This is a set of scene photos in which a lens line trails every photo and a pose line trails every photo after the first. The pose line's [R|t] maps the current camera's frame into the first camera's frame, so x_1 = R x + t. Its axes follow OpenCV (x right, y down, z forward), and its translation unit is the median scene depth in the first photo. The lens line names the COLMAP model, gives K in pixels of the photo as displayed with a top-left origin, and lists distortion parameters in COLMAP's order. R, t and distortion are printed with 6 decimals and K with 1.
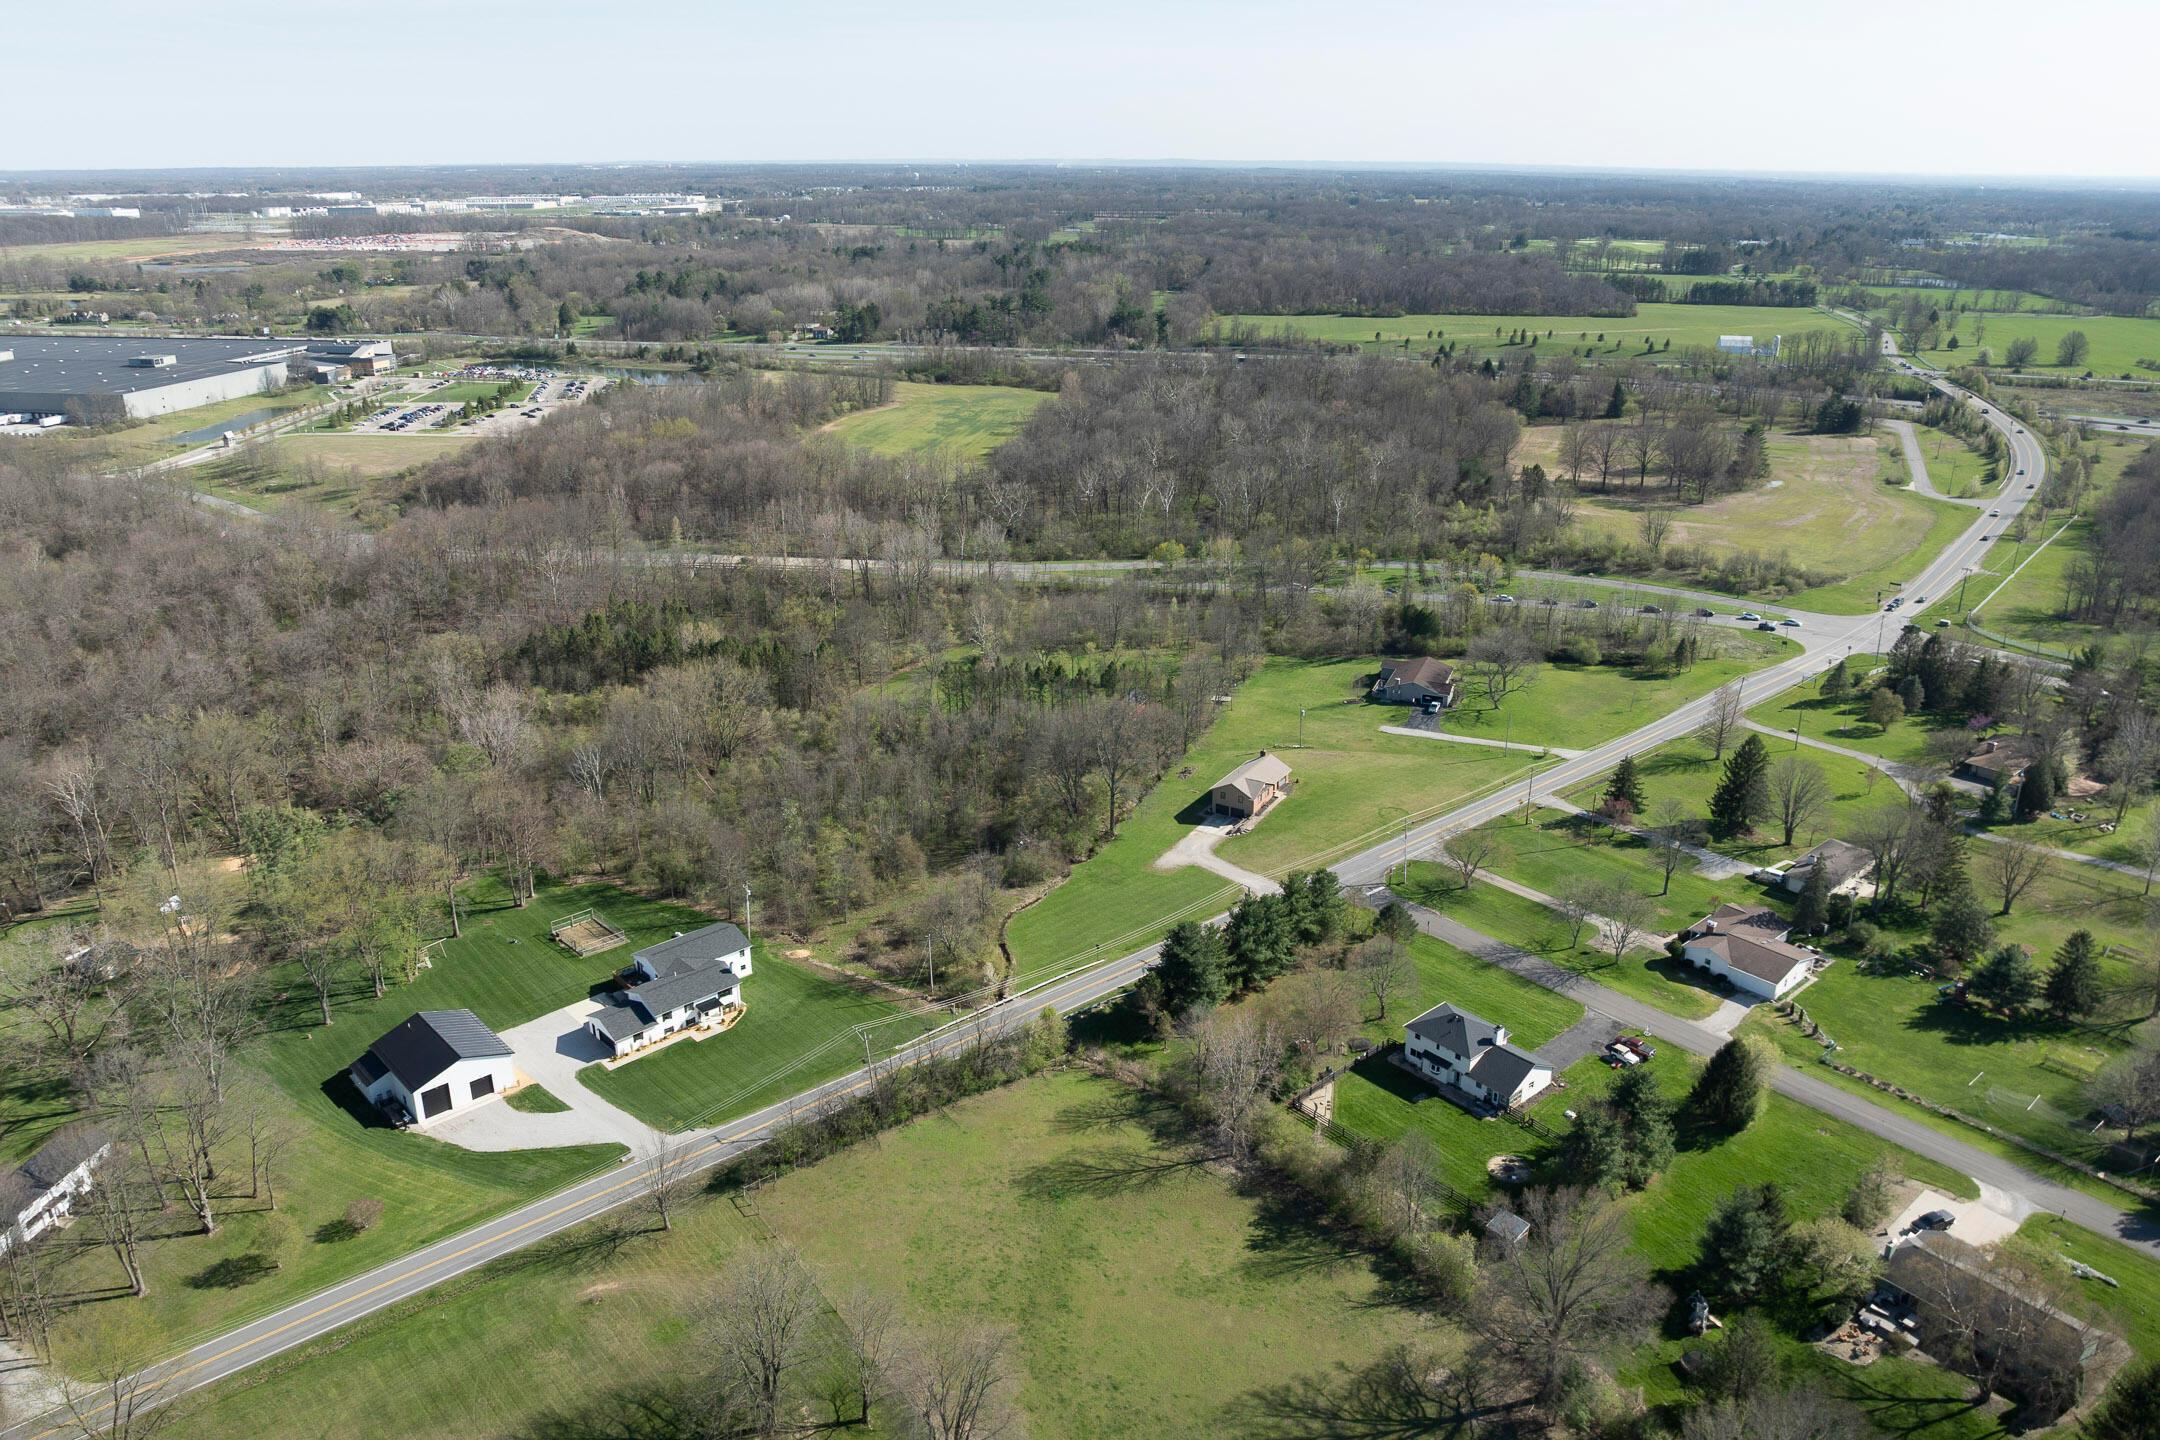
lens RADIAL K [[1516.3, 0, 1080.0], [0, 1516.3, 720.0], [0, 0, 1]] dist [-0.037735, 0.003393]
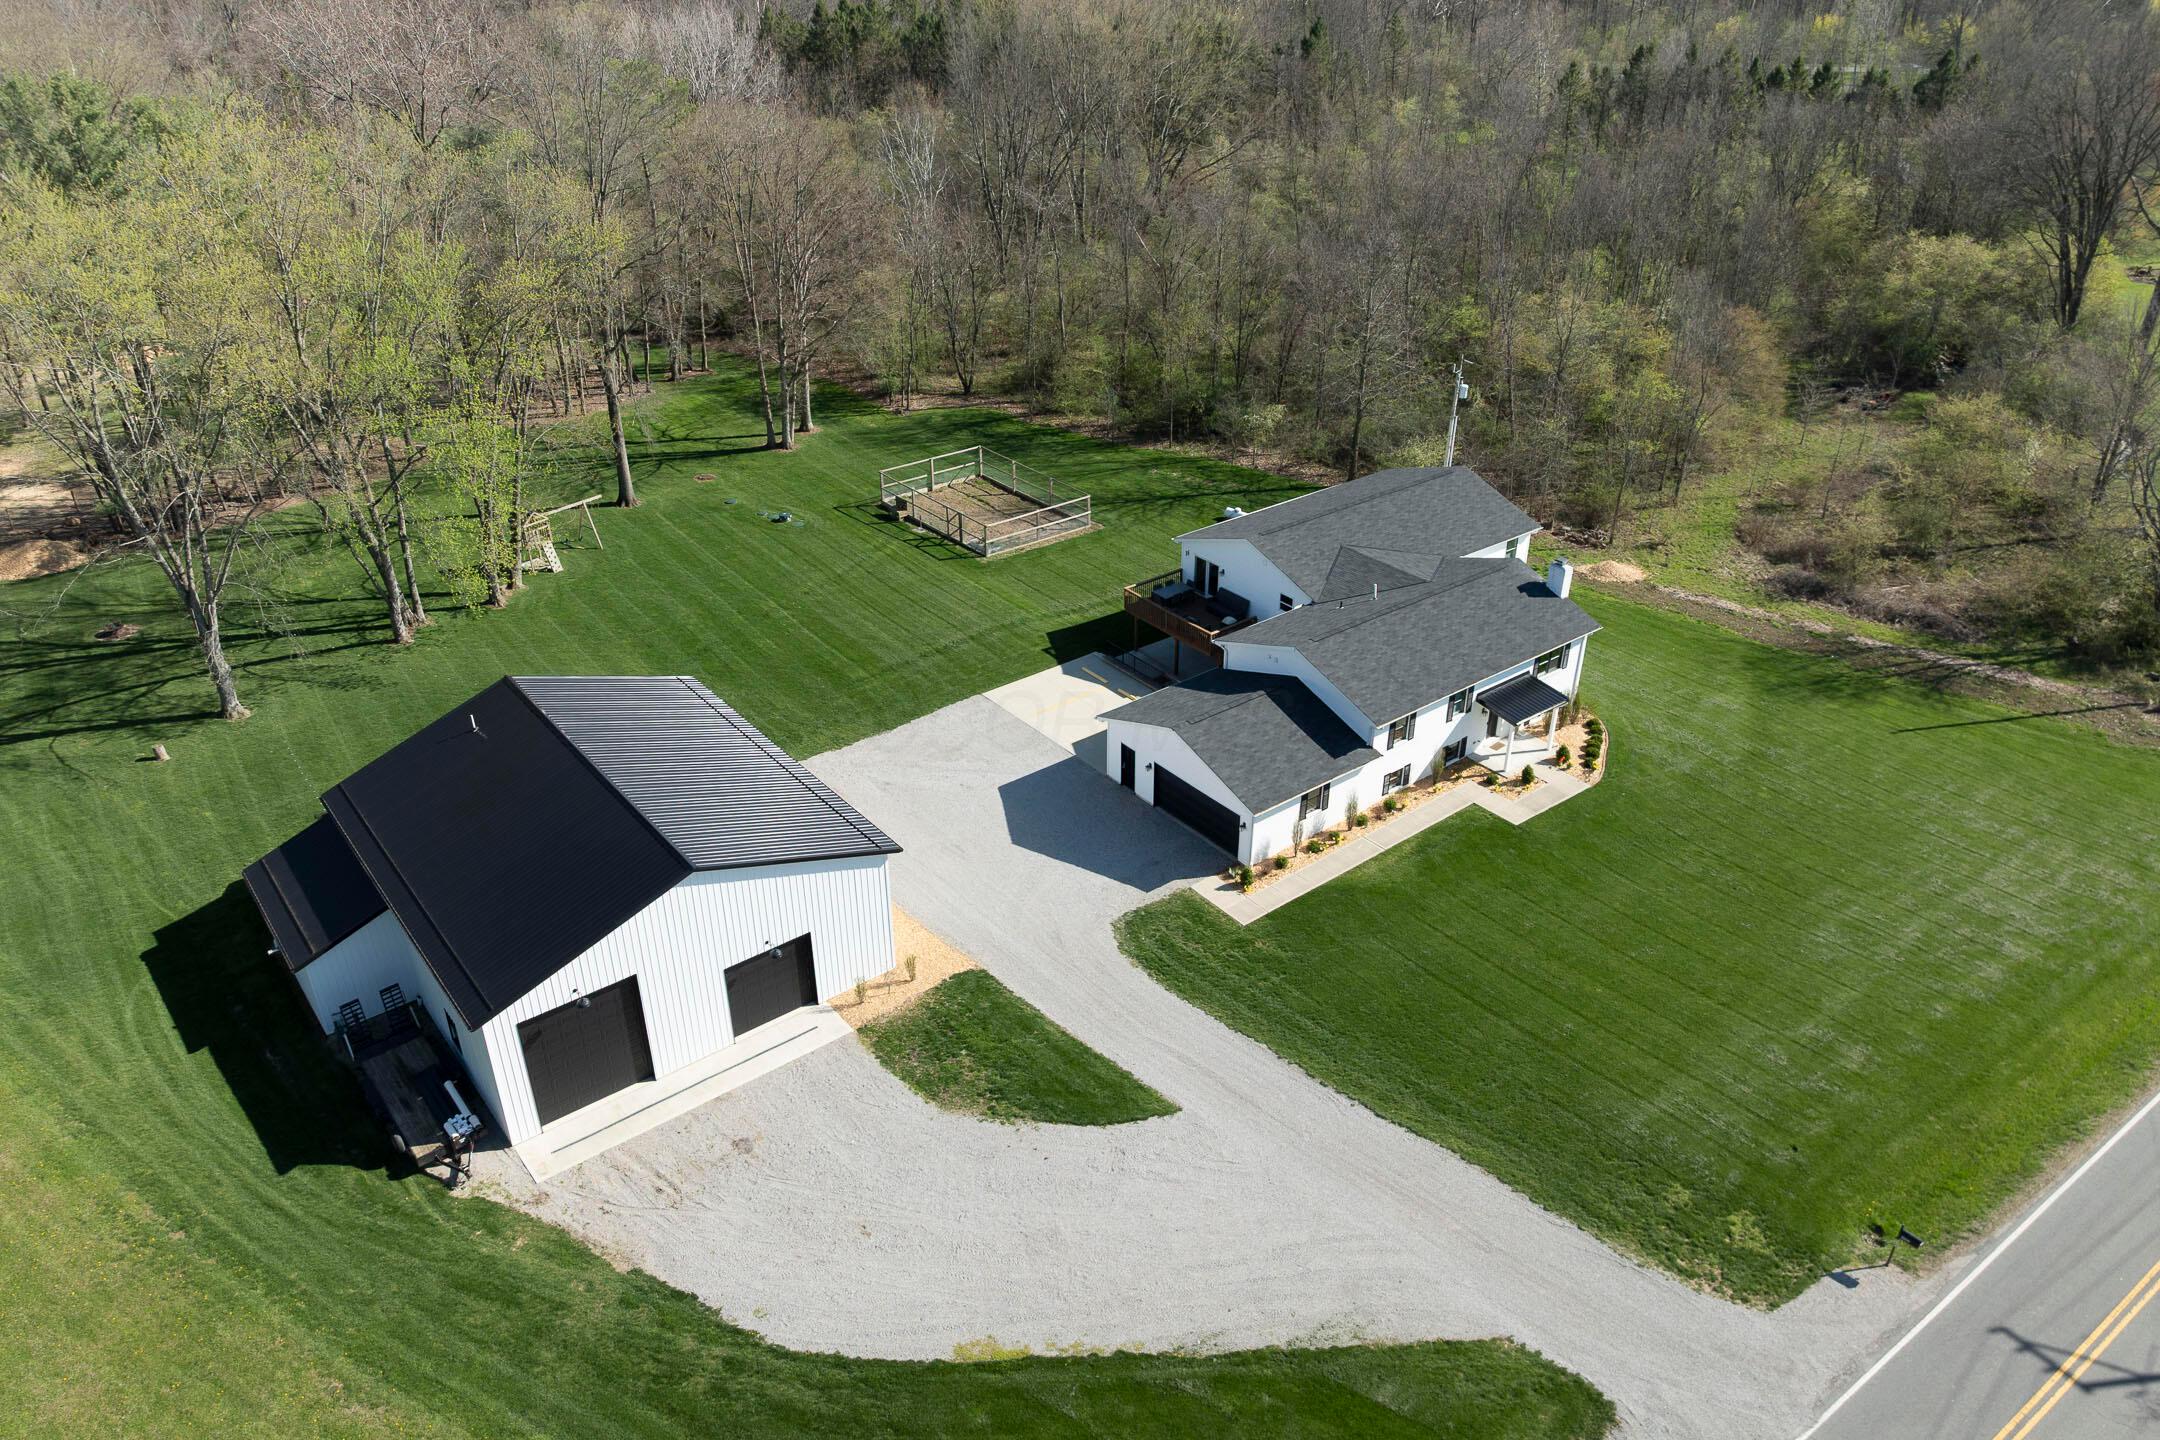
lens RADIAL K [[1516.3, 0, 1080.0], [0, 1516.3, 720.0], [0, 0, 1]] dist [-0.037735, 0.003393]
pose [[0.996064, 0.041654, -0.078241, -0.235507], [-0.028551, 0.986430, 0.161679, 0.114869], [0.083914, -0.158808, 0.983737, 0.549370]]
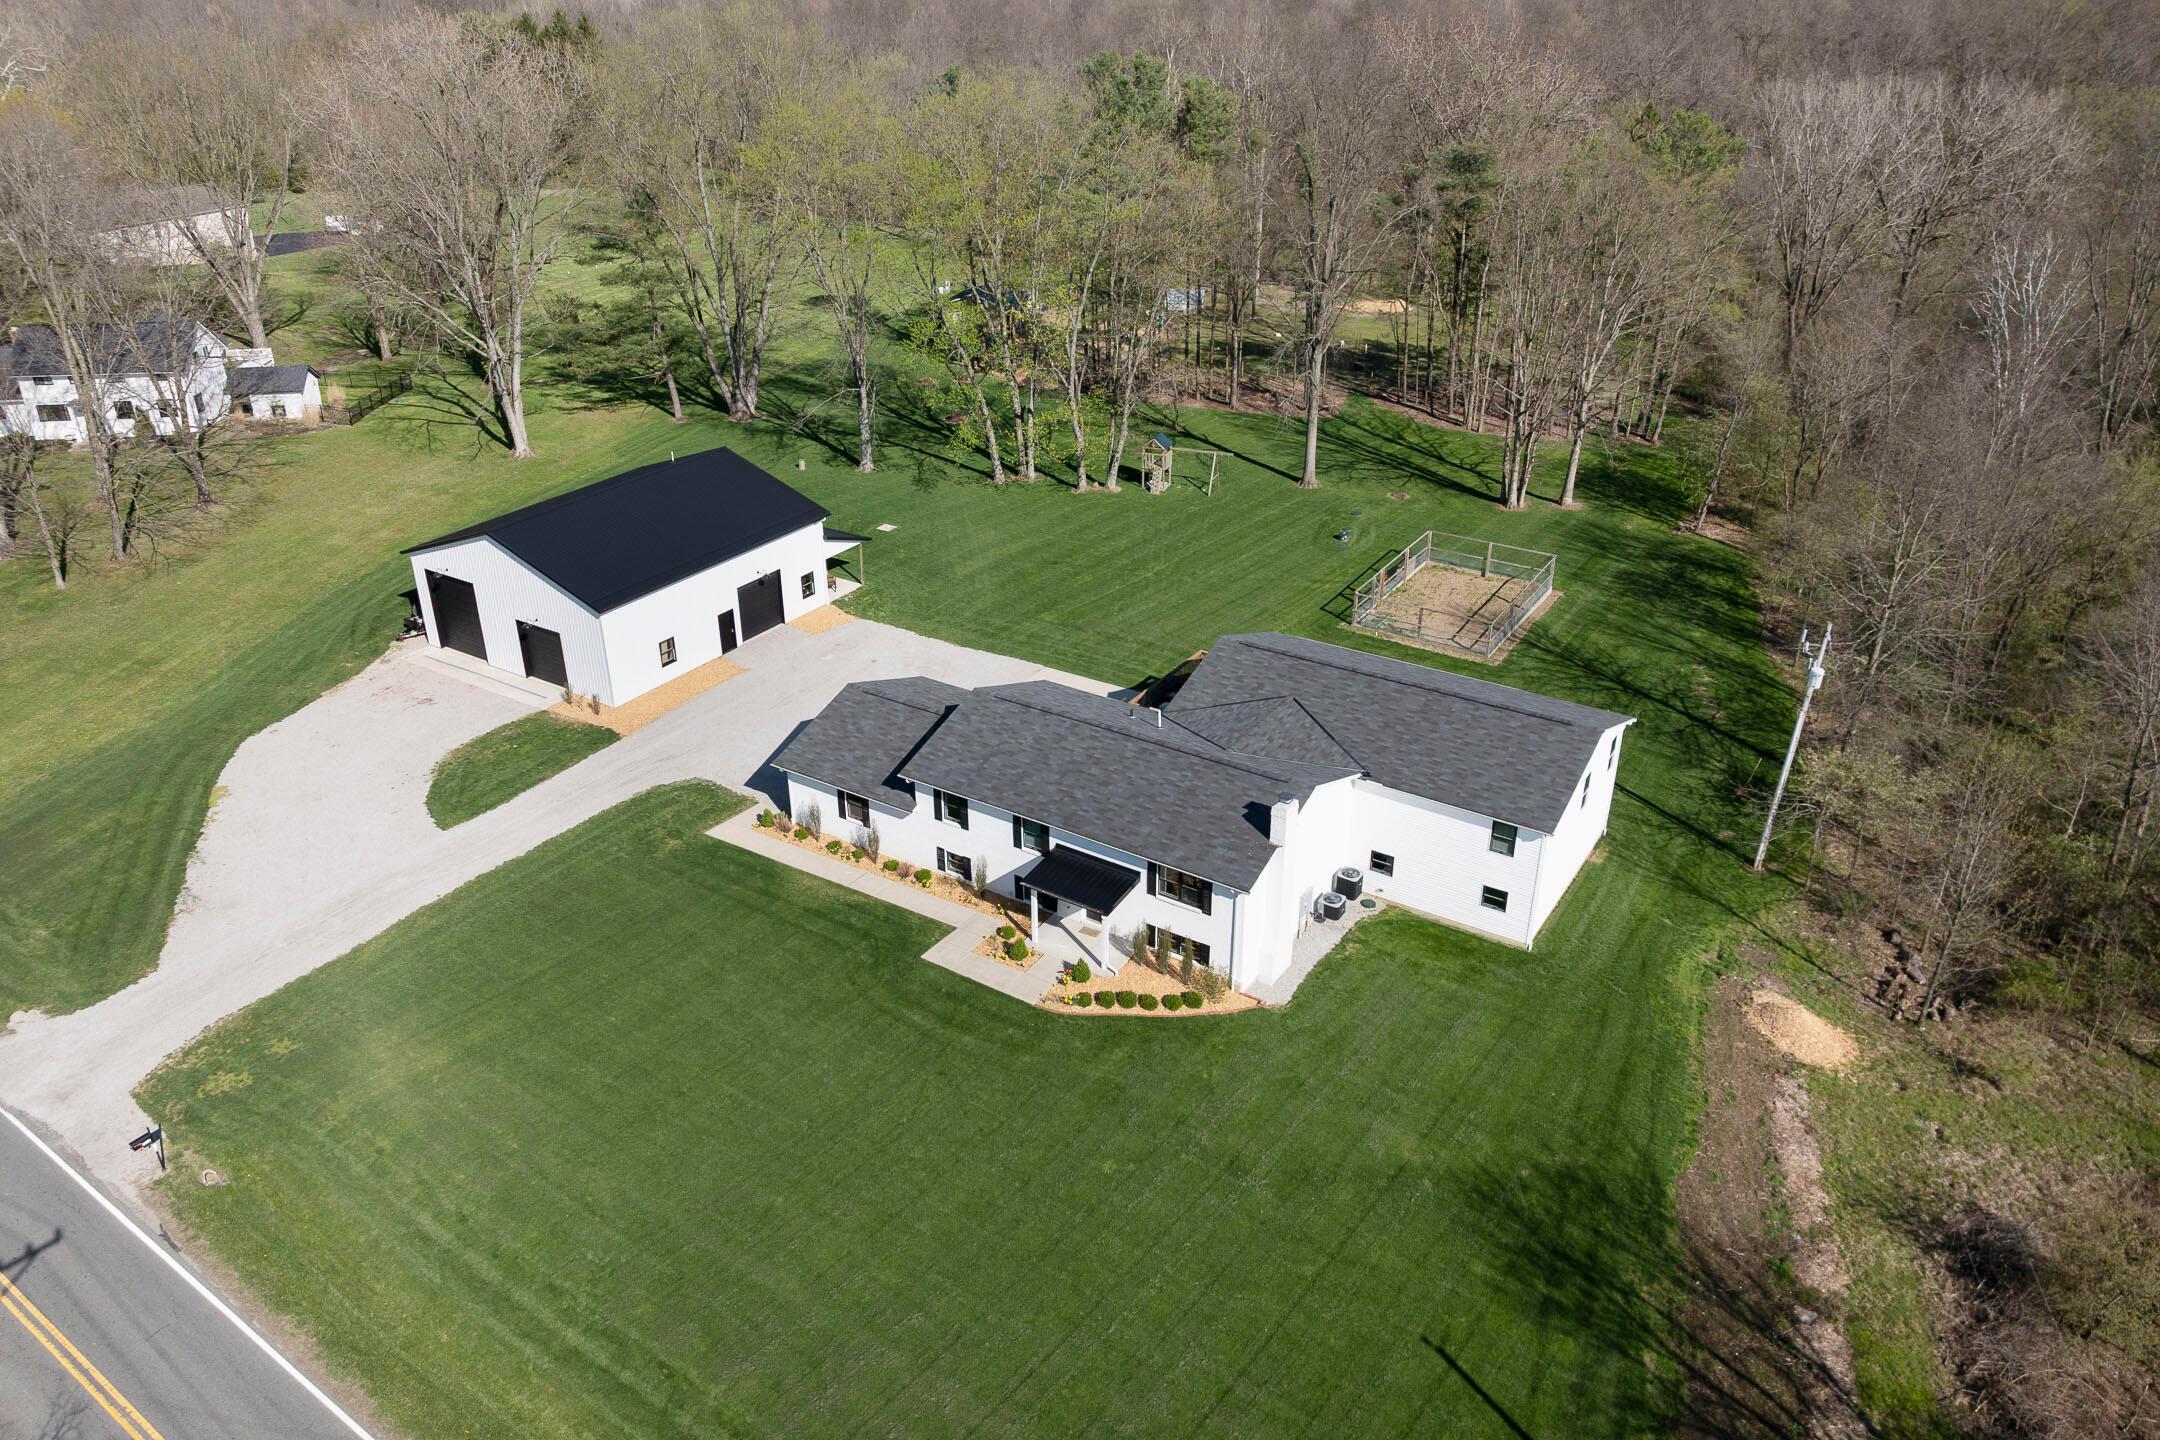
lens RADIAL K [[1516.3, 0, 1080.0], [0, 1516.3, 720.0], [0, 0, 1]] dist [-0.037735, 0.003393]
pose [[0.243378, 0.438834, -0.864981, -0.043861], [-0.336329, 0.874647, 0.349106, 0.067166], [0.909753, 0.205953, 0.360463, 0.702501]]
